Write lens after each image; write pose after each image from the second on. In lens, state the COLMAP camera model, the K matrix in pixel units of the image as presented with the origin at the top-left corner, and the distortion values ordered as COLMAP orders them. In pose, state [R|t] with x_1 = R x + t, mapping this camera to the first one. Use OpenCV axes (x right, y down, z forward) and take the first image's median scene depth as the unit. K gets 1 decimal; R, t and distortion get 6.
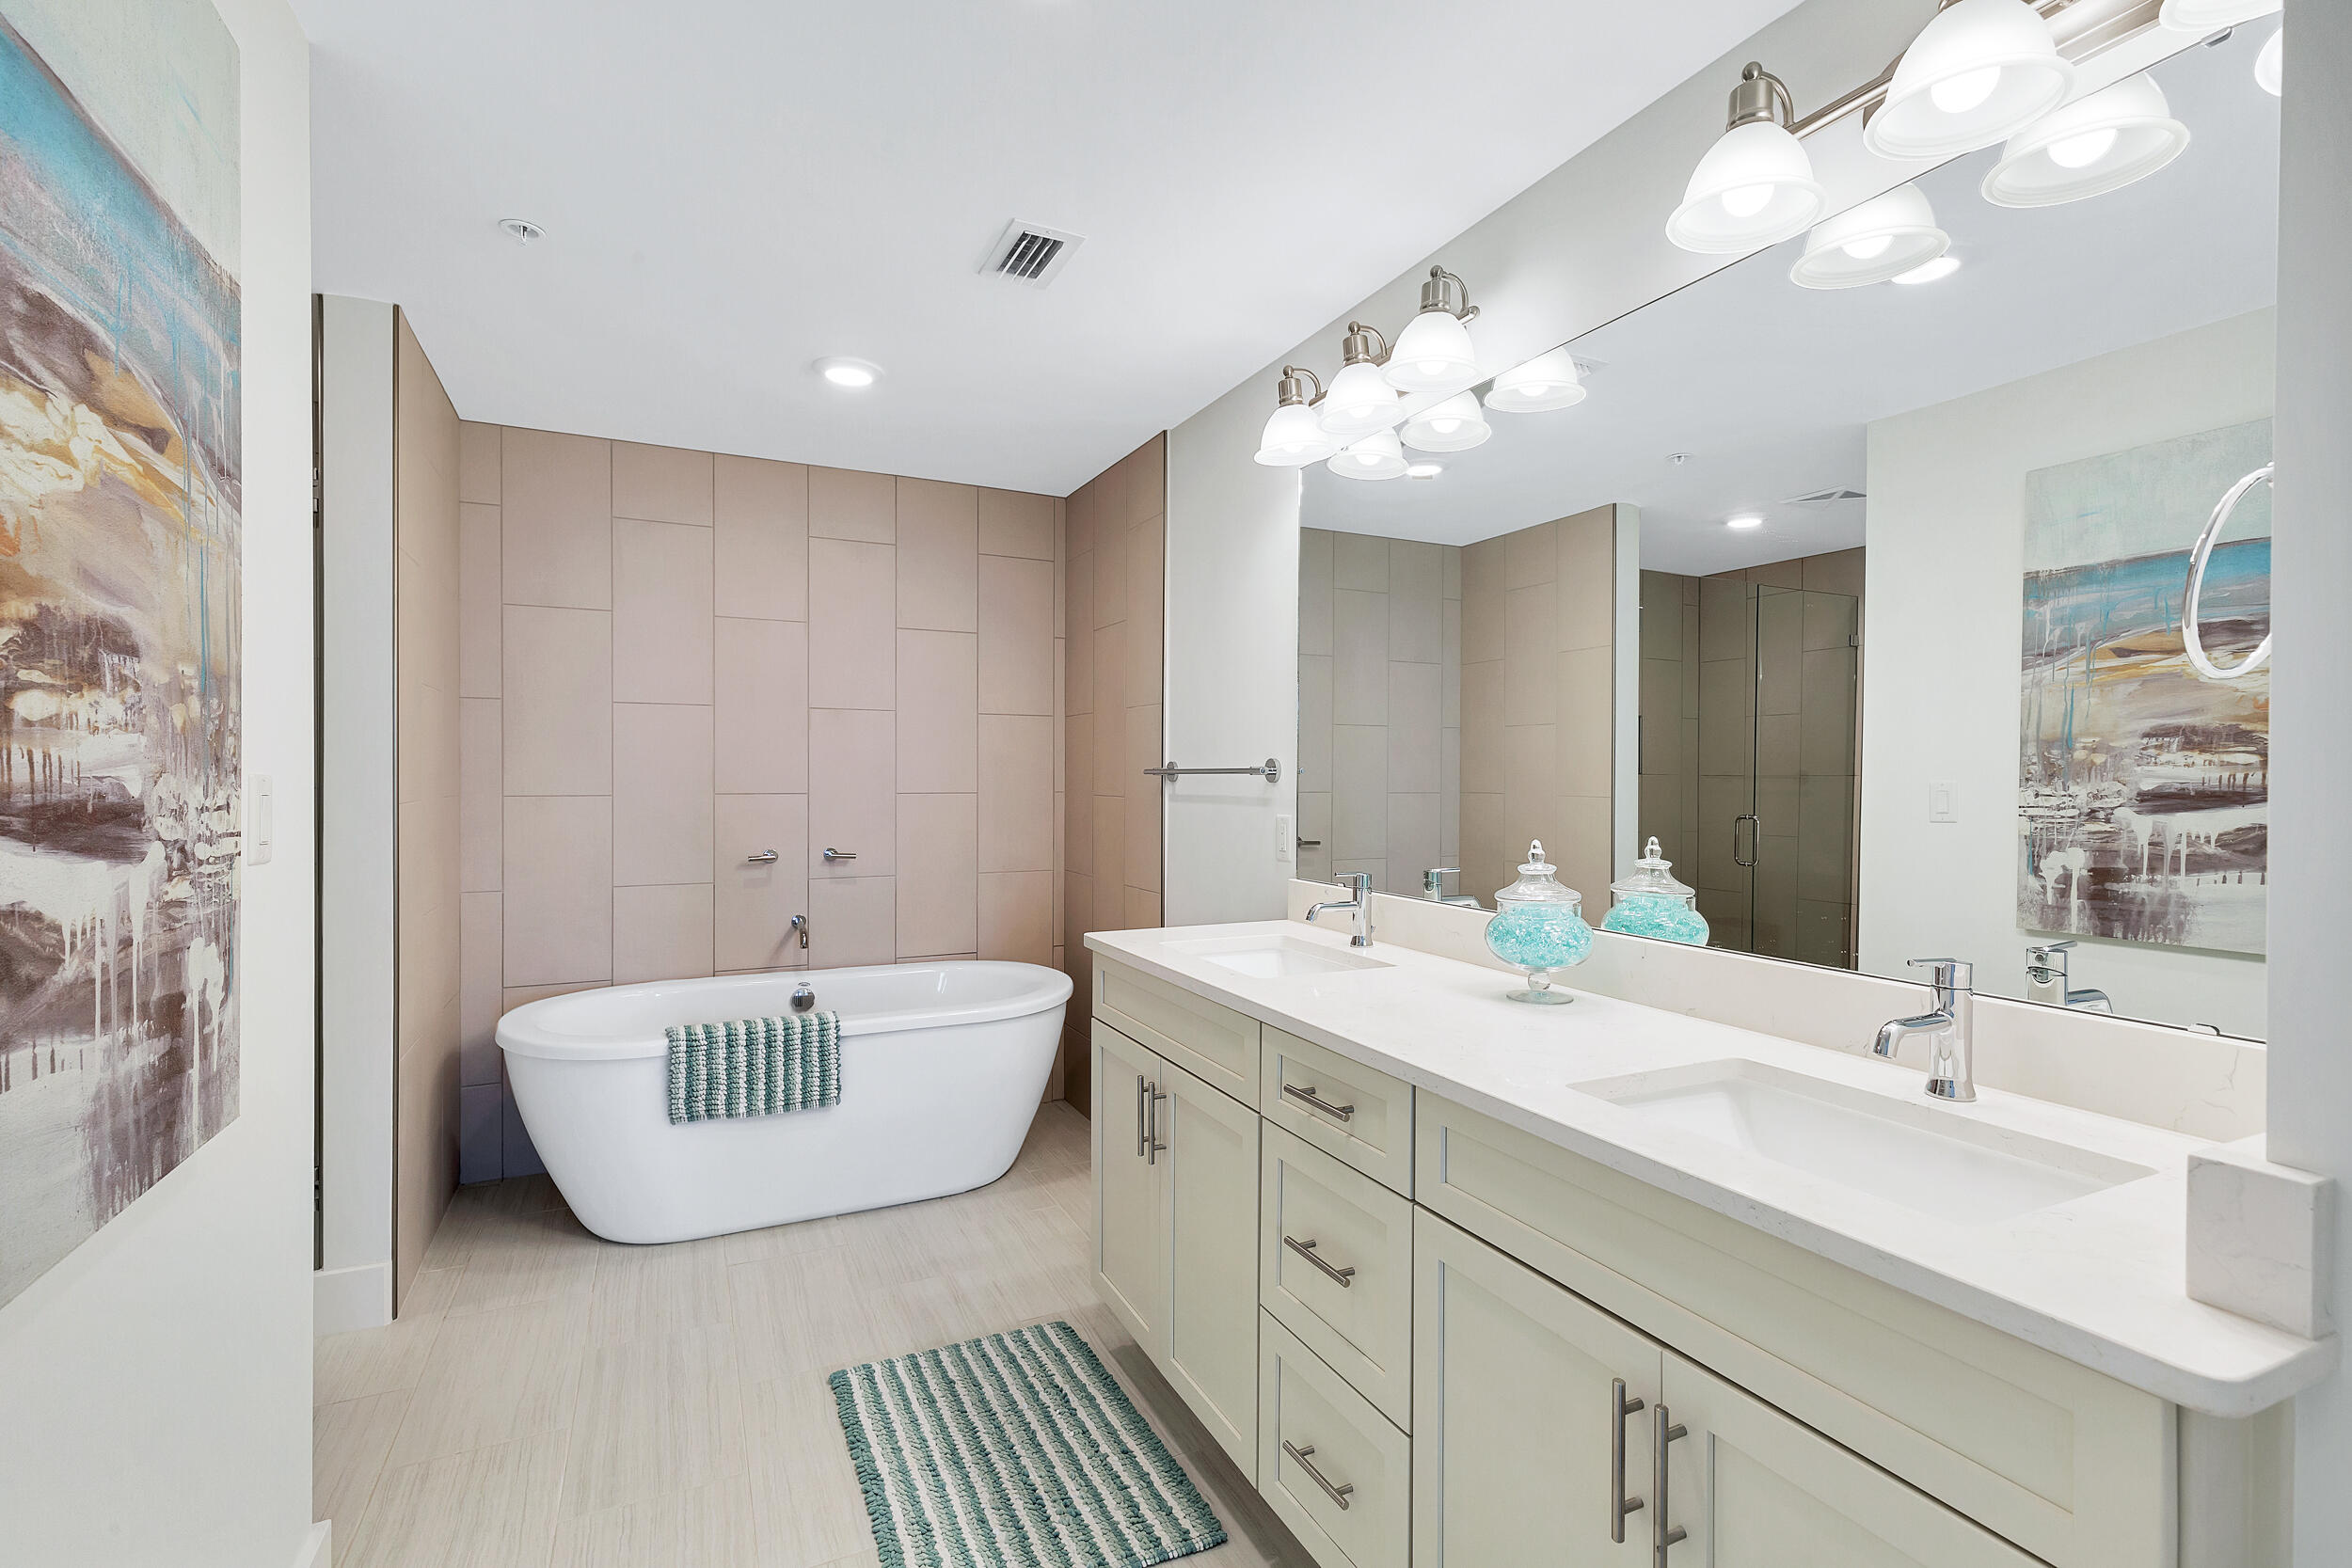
lens RADIAL K [[1066.2, 0, 1184.2], [0, 1066.2, 775.3], [0, 0, 1]] dist [0.005056, 0.000469]
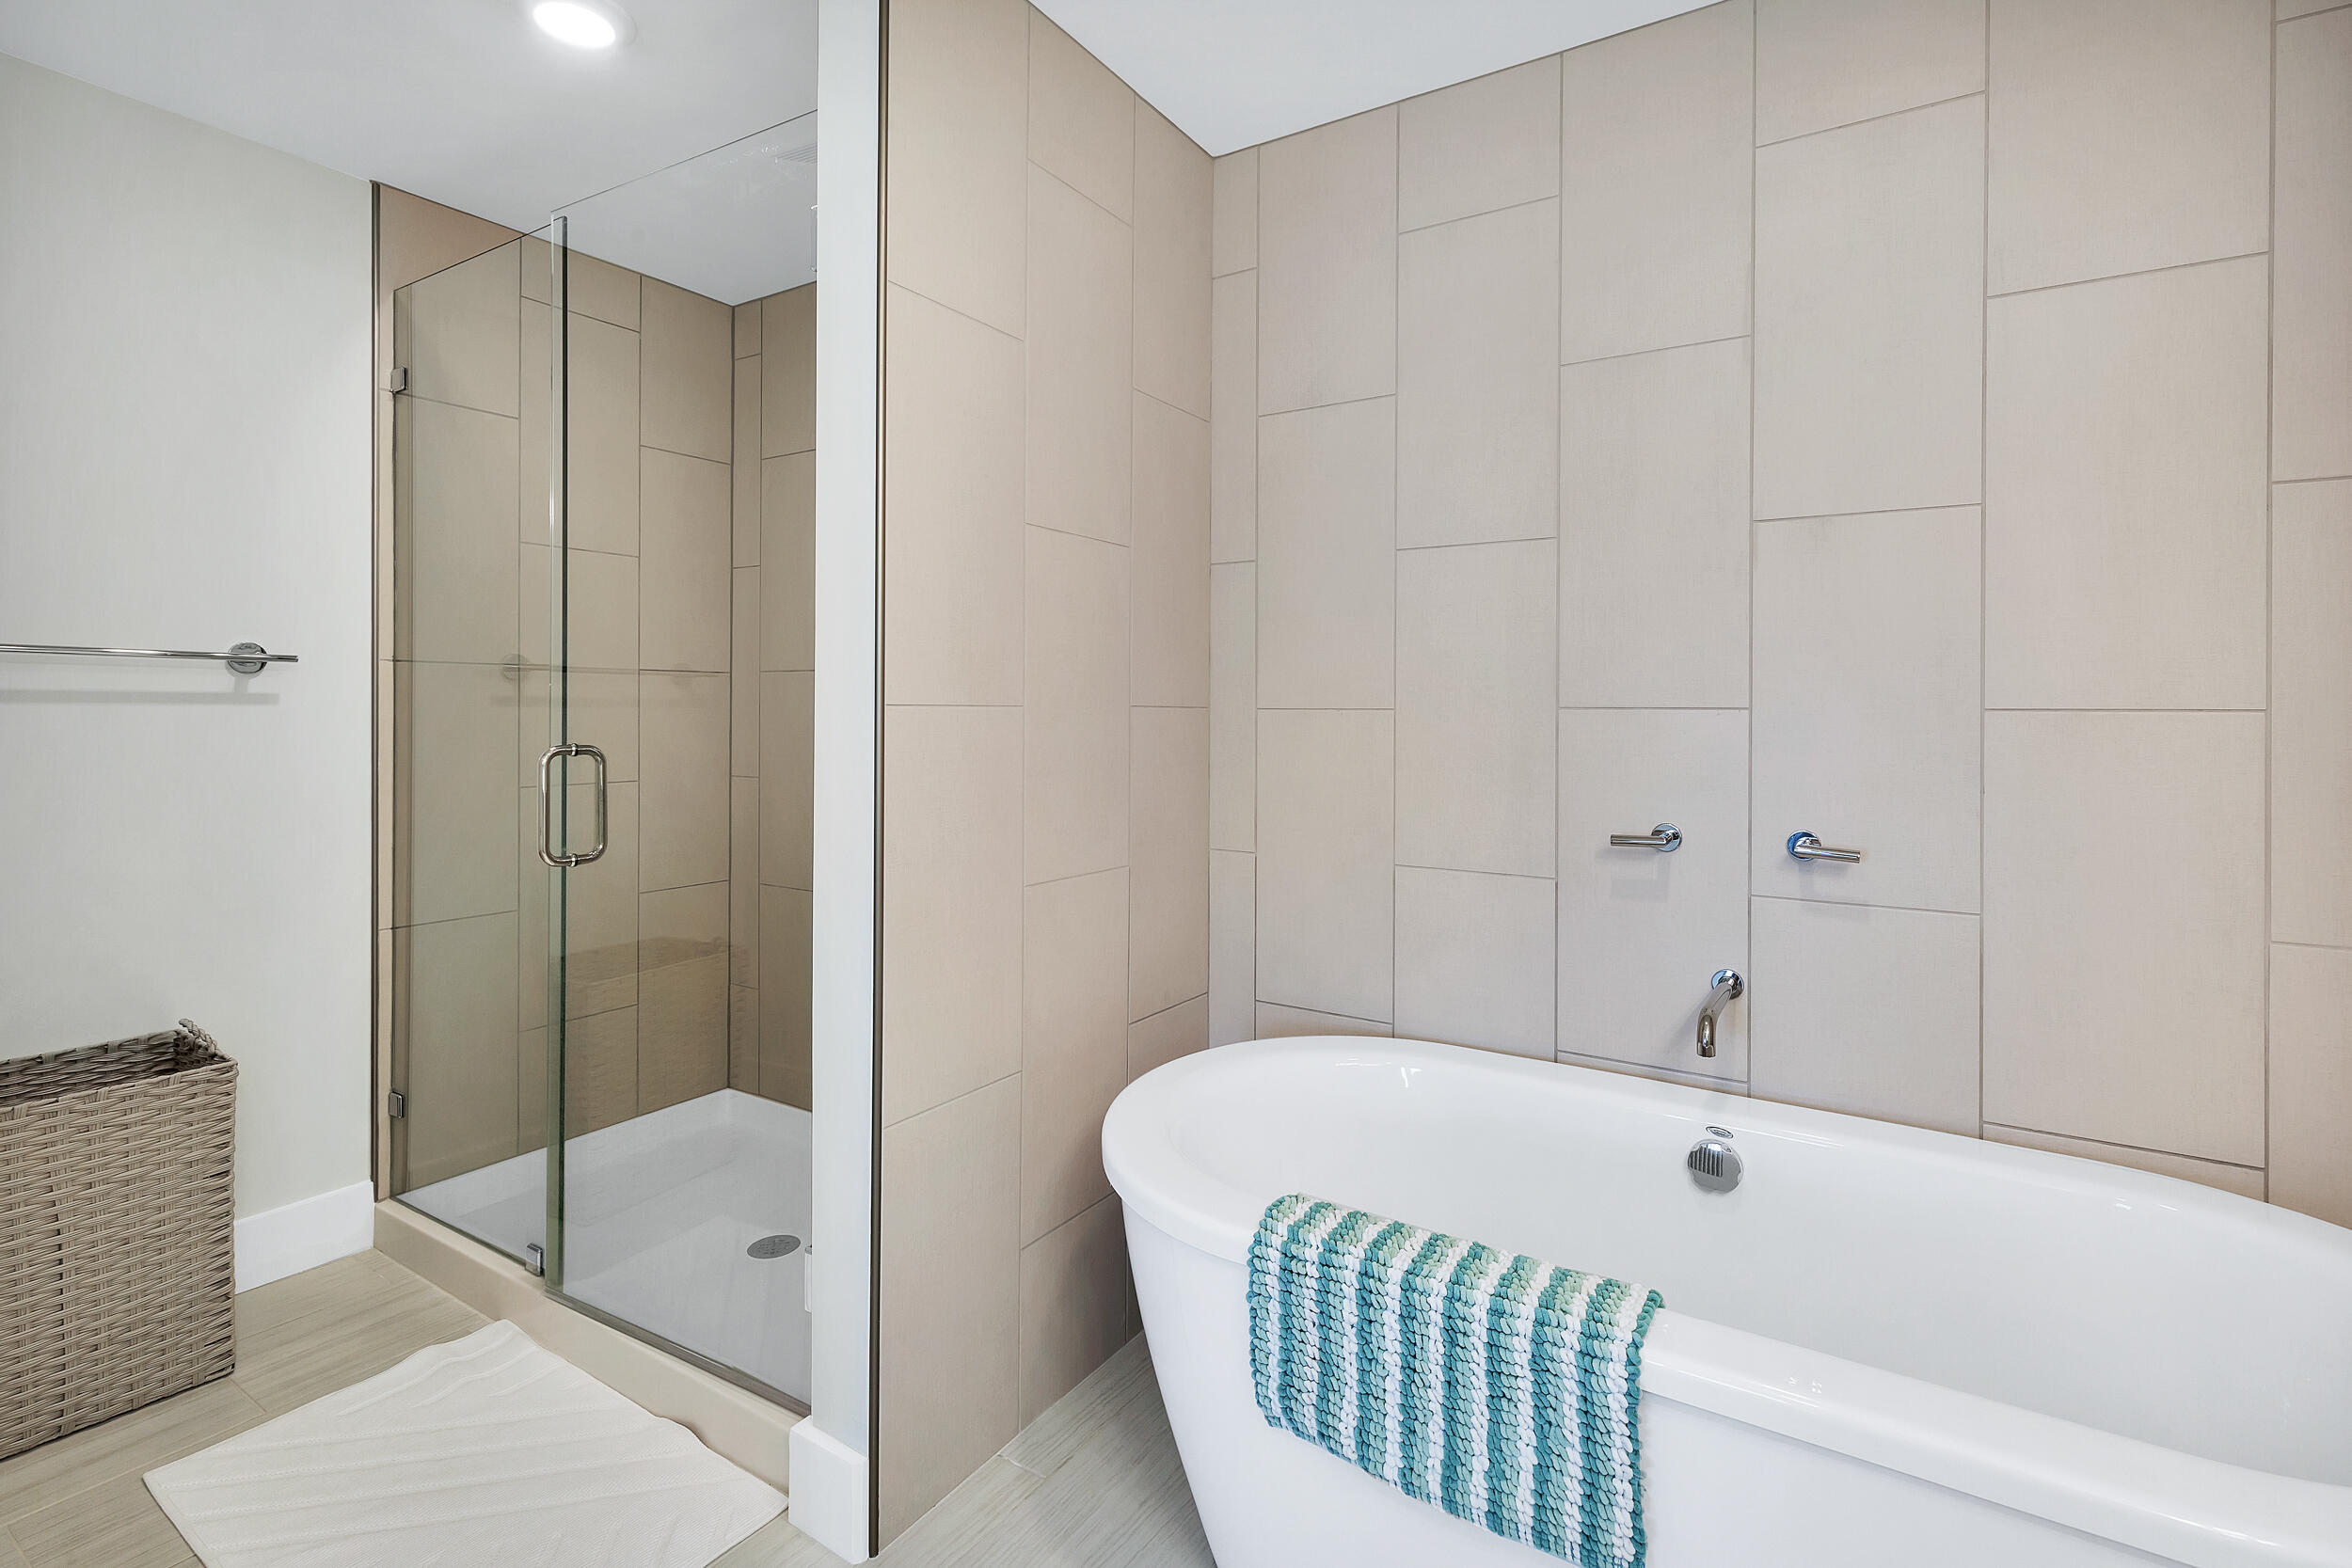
lens RADIAL K [[1105.4, 0, 1179.4], [0, 1105.4, 703.8], [0, 0, 1]] dist [0.001921, 0.000133]
pose [[0.524720, -0.001348, -0.851274, -0.097209], [-0.007865, 0.999948, -0.006432, 0.025505], [0.851239, 0.010070, 0.524682, 0.693536]]
